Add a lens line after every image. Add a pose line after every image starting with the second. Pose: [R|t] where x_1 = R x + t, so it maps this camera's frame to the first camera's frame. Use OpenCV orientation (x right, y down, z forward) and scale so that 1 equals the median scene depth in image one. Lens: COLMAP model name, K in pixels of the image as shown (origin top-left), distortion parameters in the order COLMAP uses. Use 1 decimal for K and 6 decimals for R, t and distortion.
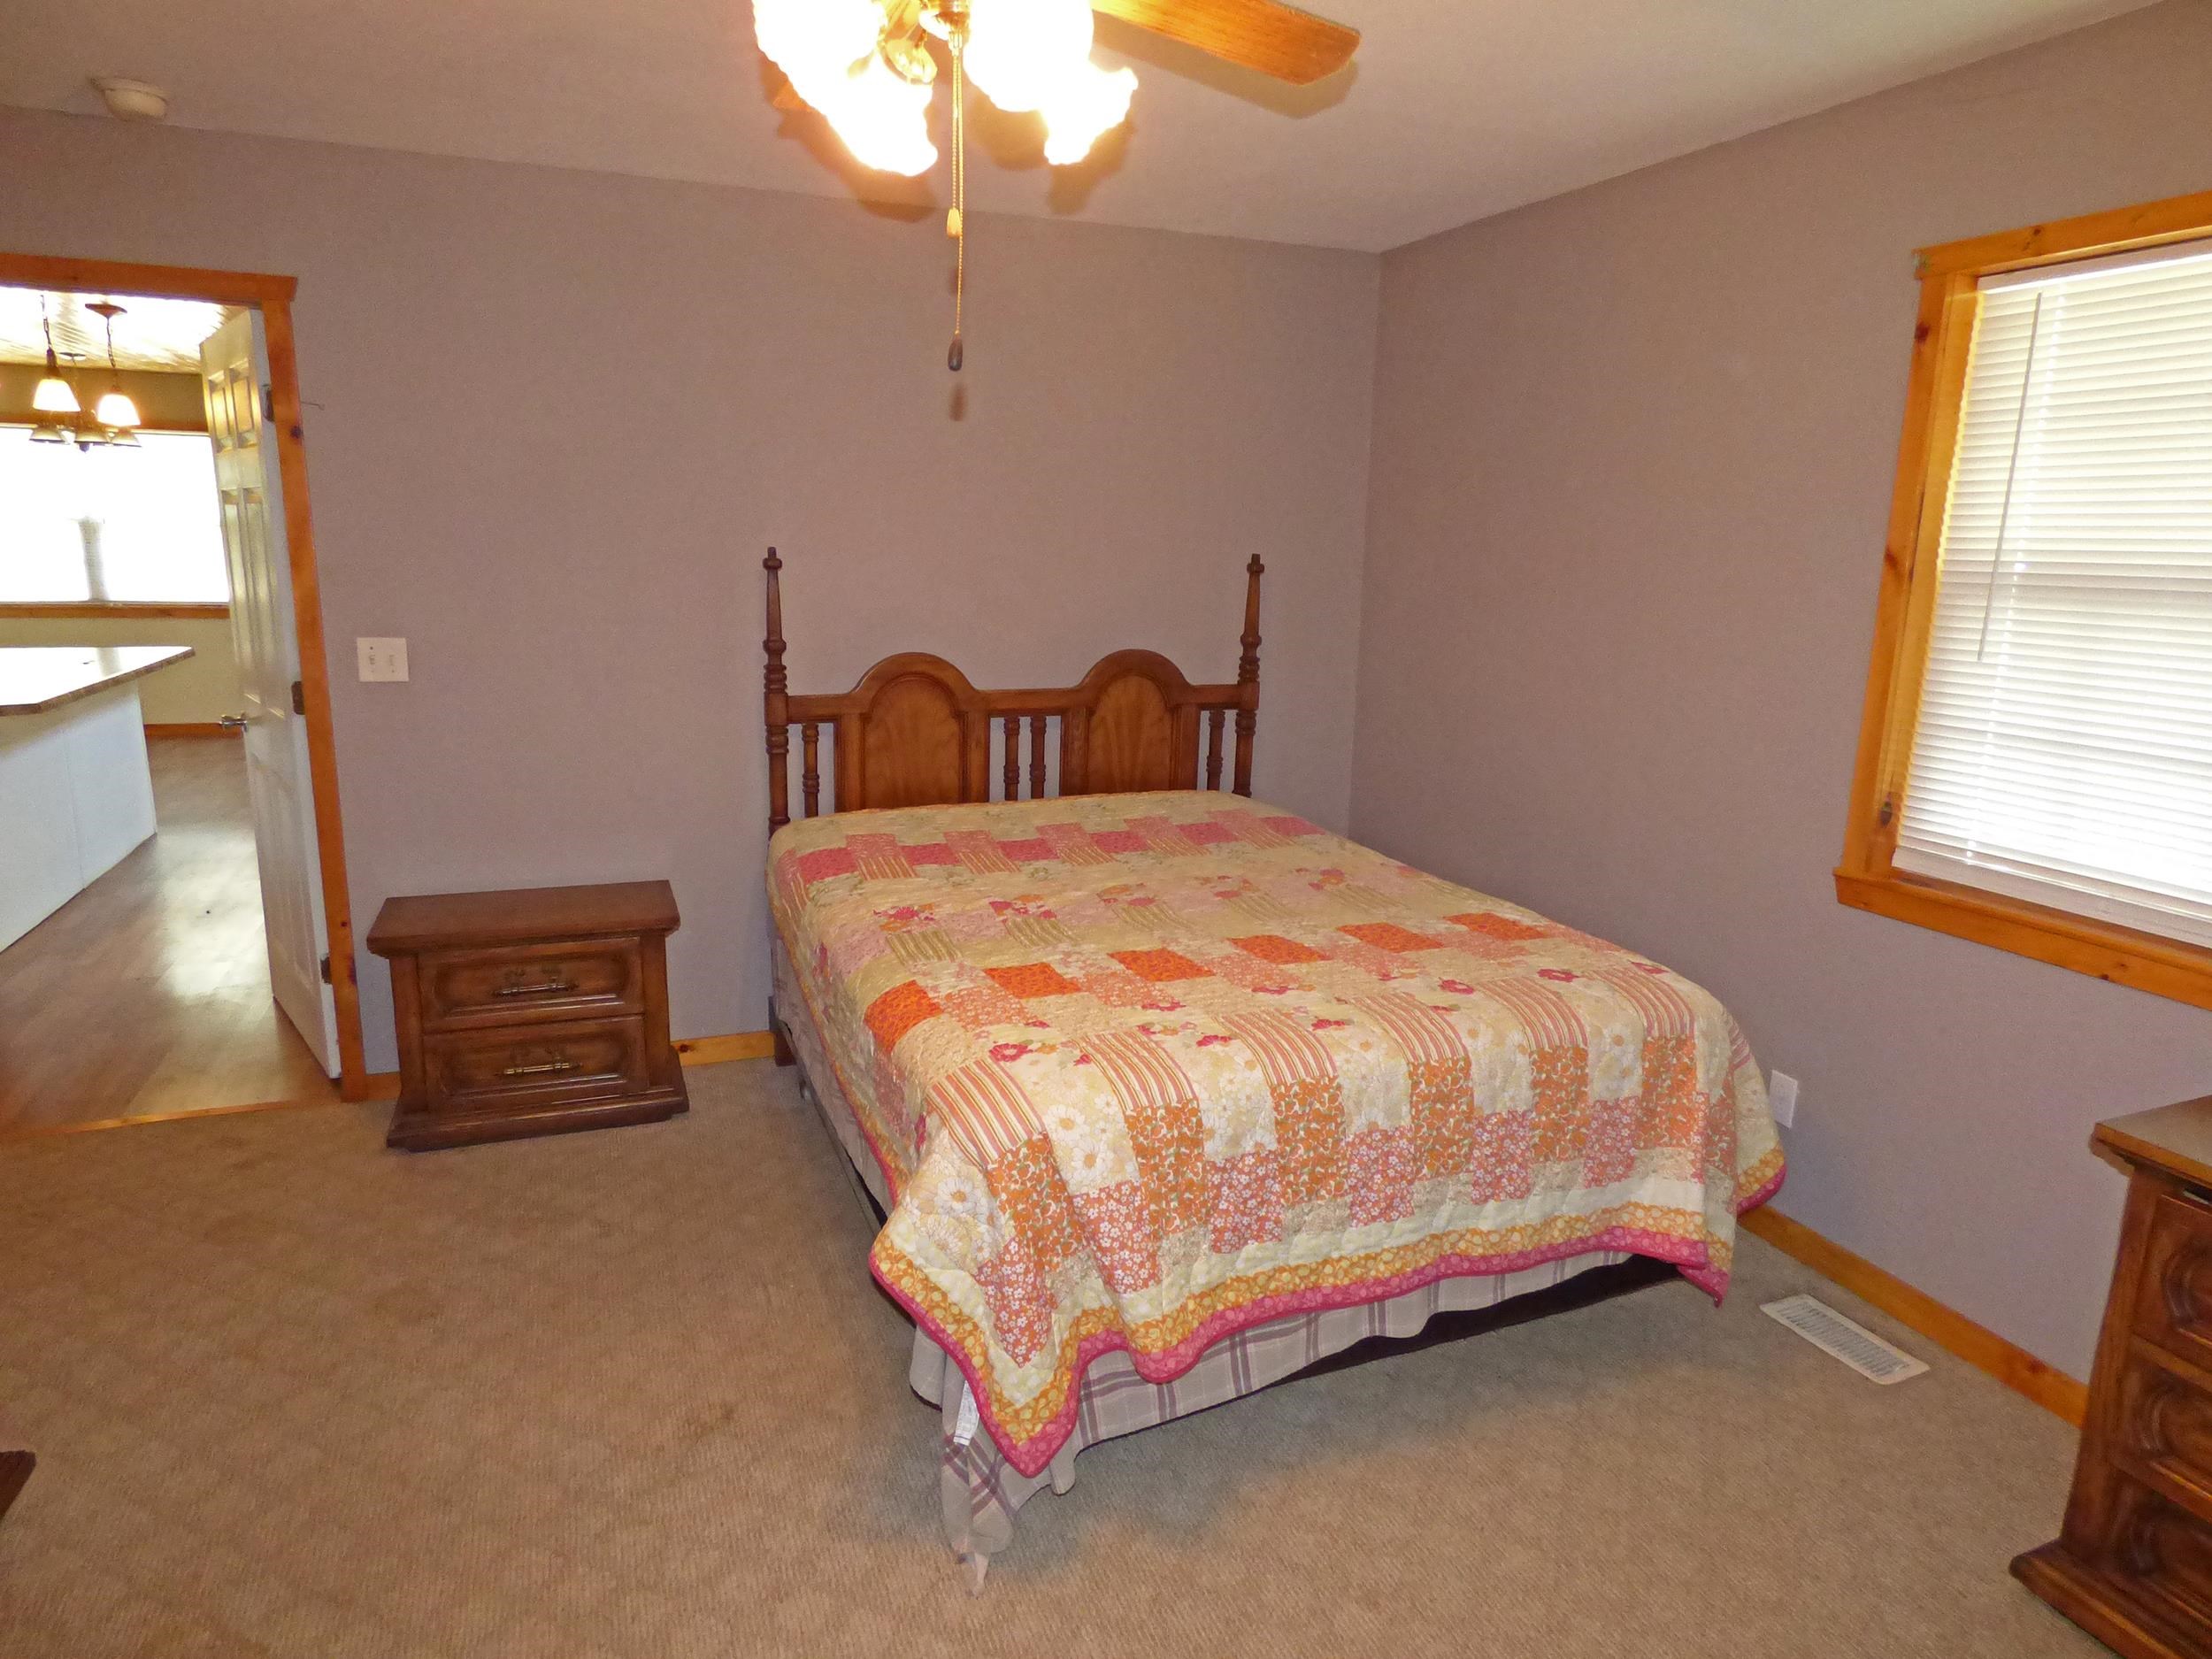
lens RADIAL K [[1342.8, 0, 1102.8], [0, 1342.8, 839.4], [0, 0, 1]] dist [-0.001560, -0.005559]
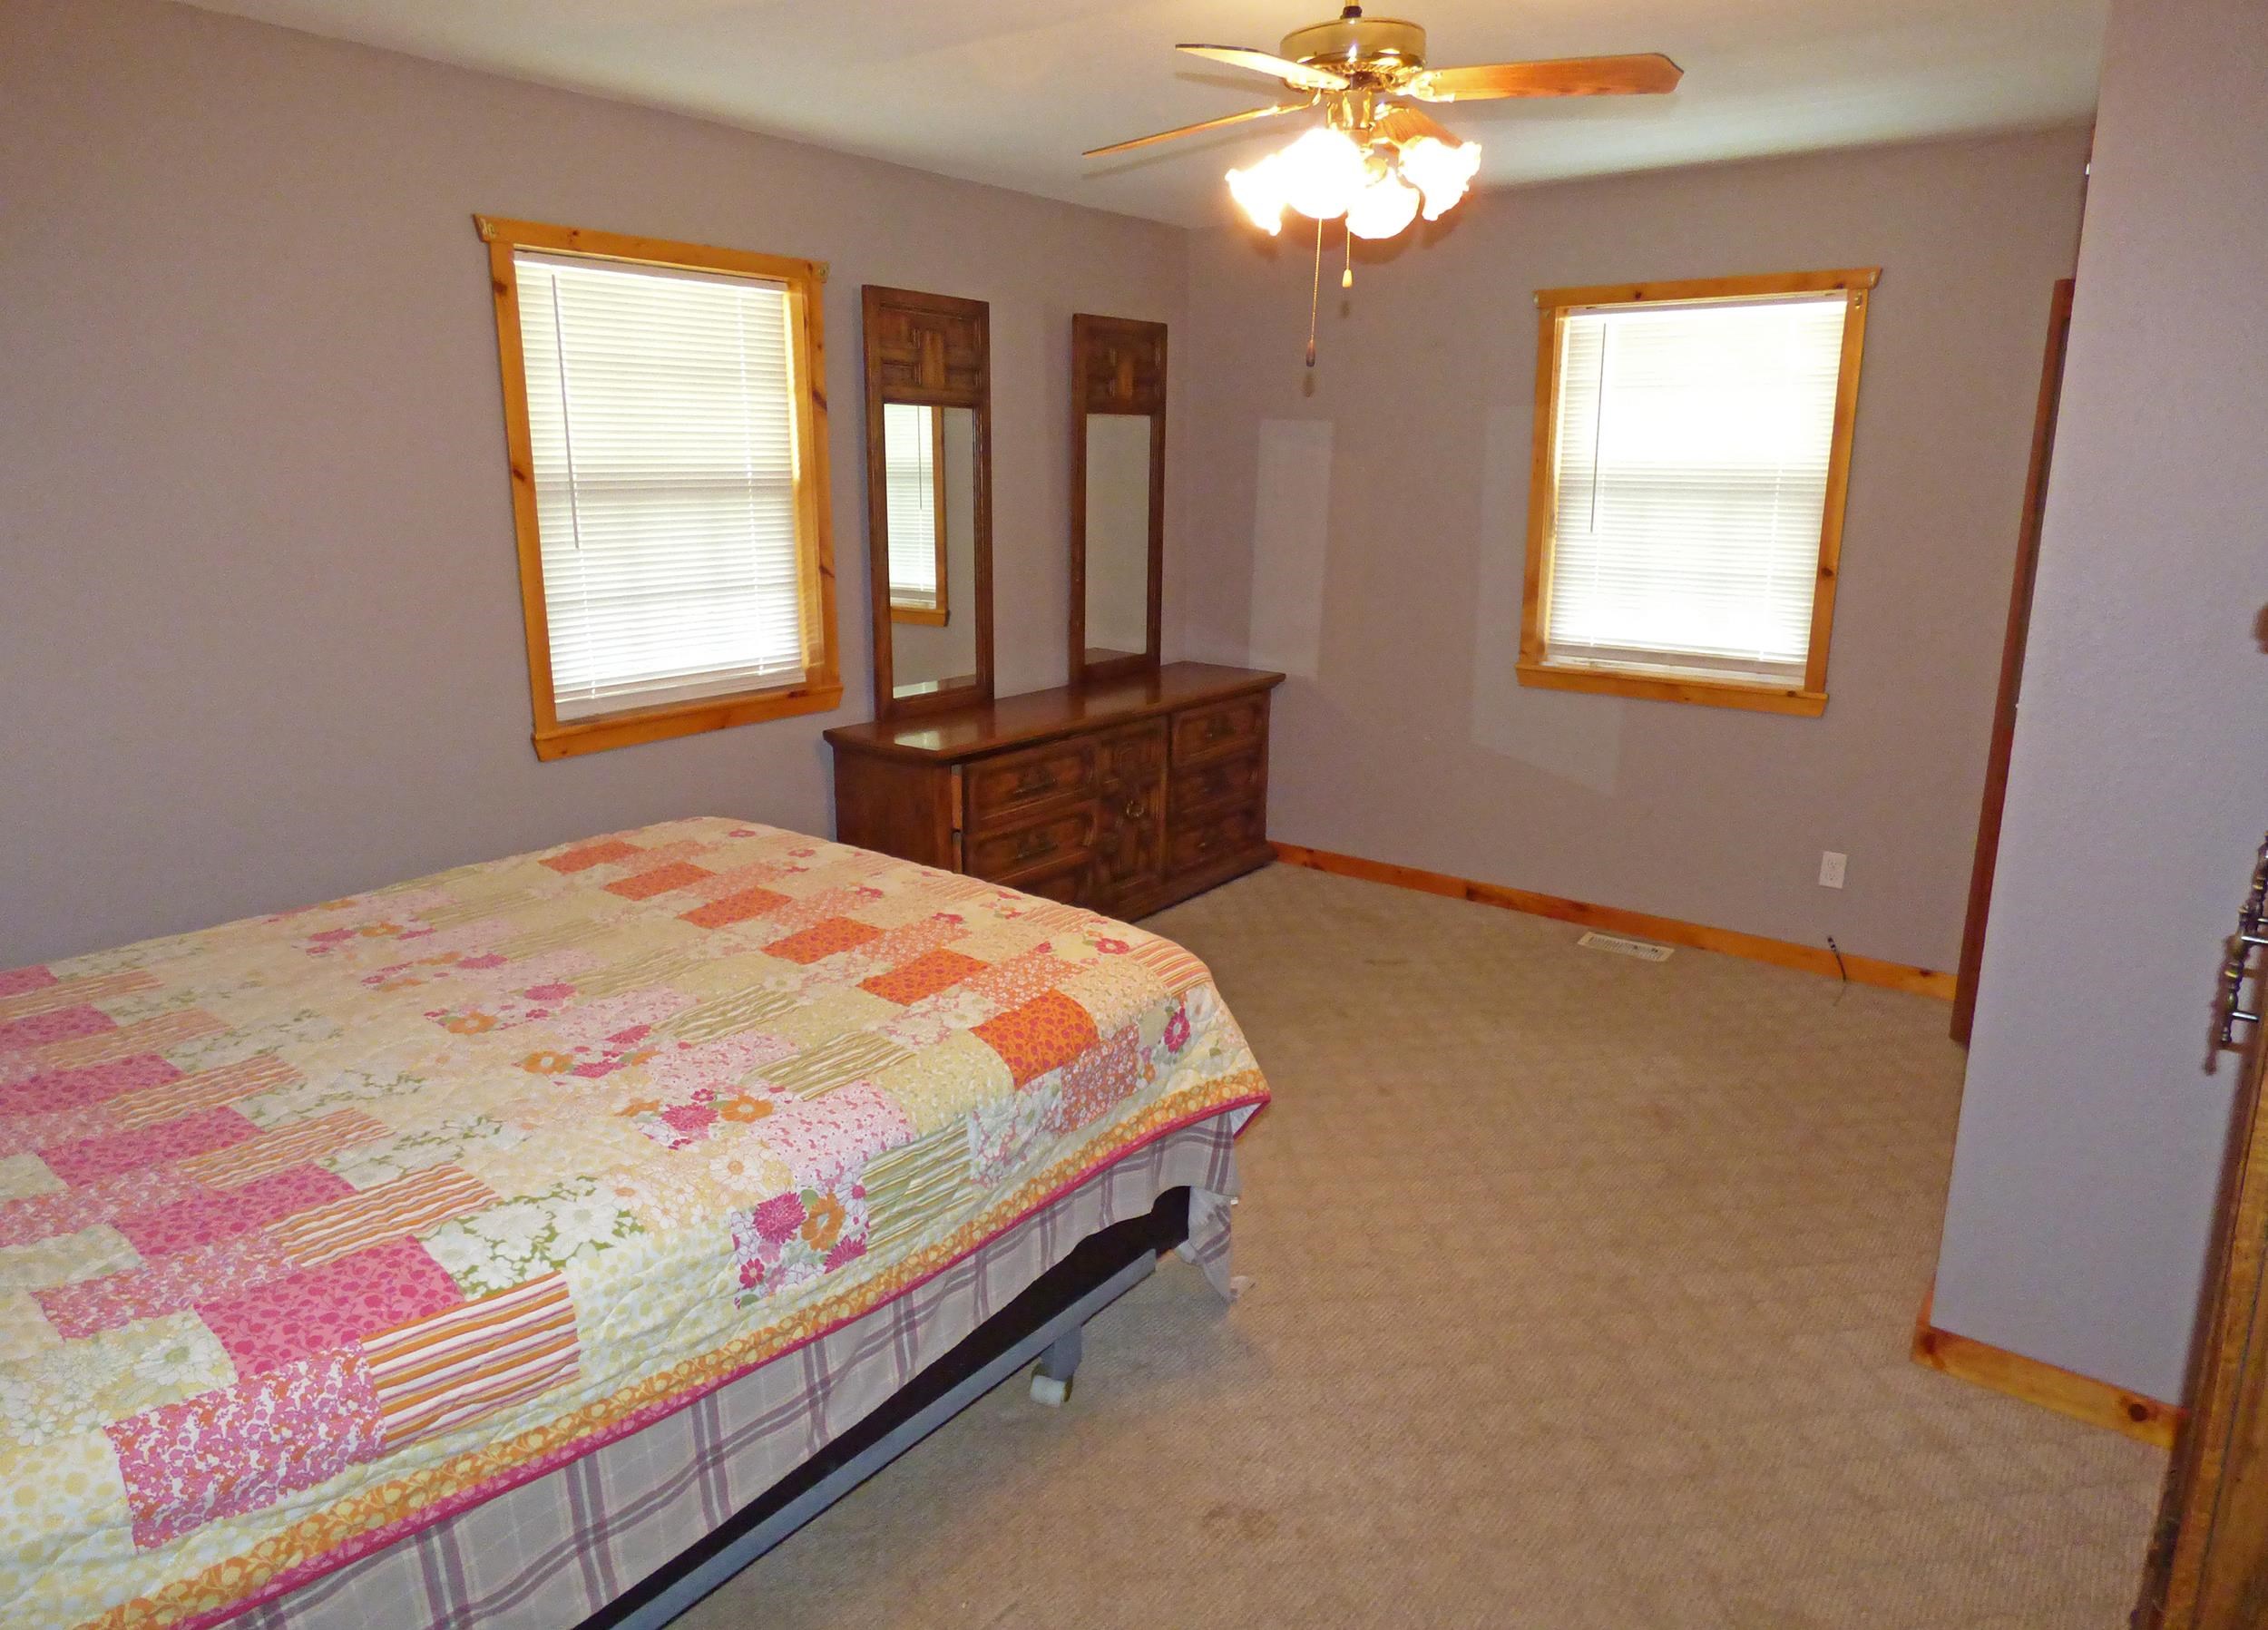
lens RADIAL K [[1393.2, 0, 1130.7], [0, 1393.2, 796.7], [0, 0, 1]] dist [0.000221, -0.000656]
pose [[-0.502655, -0.222486, 0.835367, -0.834674], [0.179503, 0.918393, 0.352609, -0.294408], [-0.845646, 0.327192, -0.421698, 1.188250]]
